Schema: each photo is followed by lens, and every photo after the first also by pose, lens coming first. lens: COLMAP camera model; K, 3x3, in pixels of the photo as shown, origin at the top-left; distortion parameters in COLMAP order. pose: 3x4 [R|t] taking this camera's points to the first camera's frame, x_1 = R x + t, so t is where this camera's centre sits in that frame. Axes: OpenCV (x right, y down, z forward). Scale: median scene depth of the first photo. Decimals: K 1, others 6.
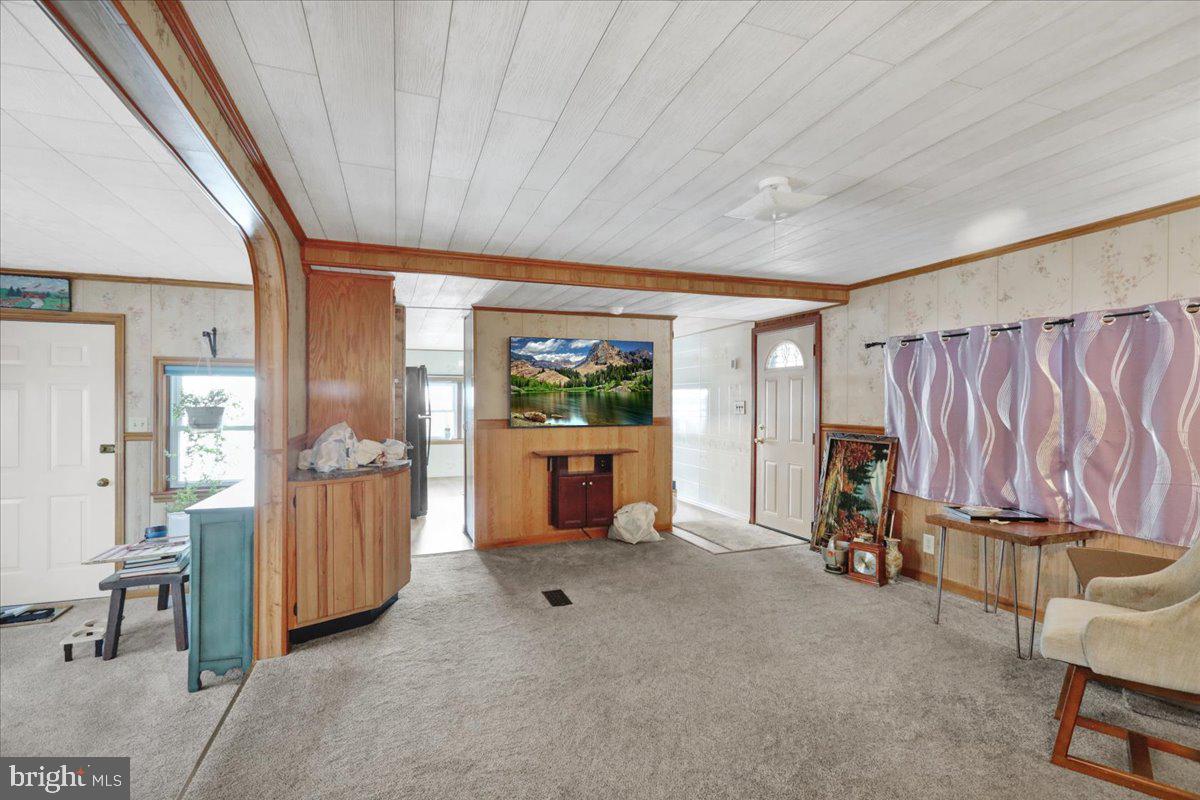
lens RADIAL K [[560.9, 0, 593.2], [0, 560.9, 406.9], [0, 0, 1]] dist [0.001550, 0.000119]
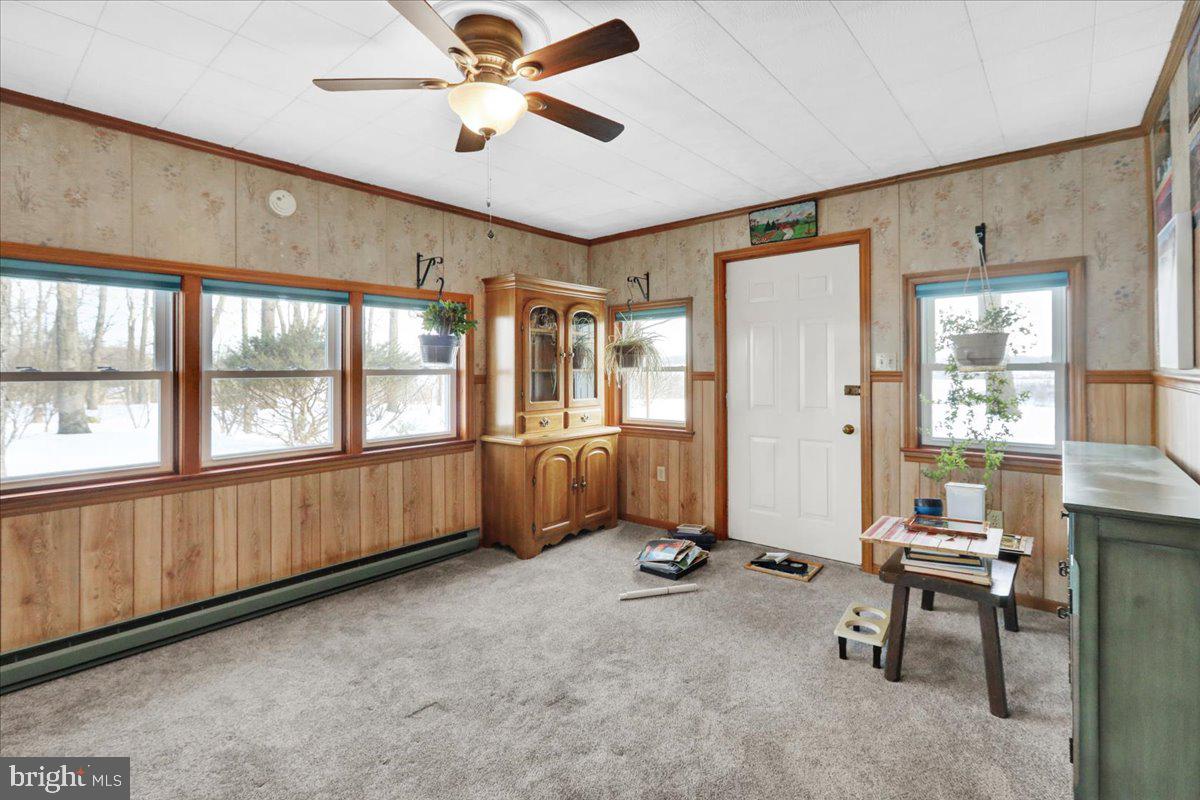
lens RADIAL K [[549.1, 0, 600.9], [0, 549.1, 370.2], [0, 0, 1]] dist [0.000822, 0.000128]
pose [[0.499850, -0.002774, -0.866108, -0.333015], [0.007366, 0.999972, 0.001049, 0.040062], [0.866081, -0.006904, 0.499857, 0.253003]]
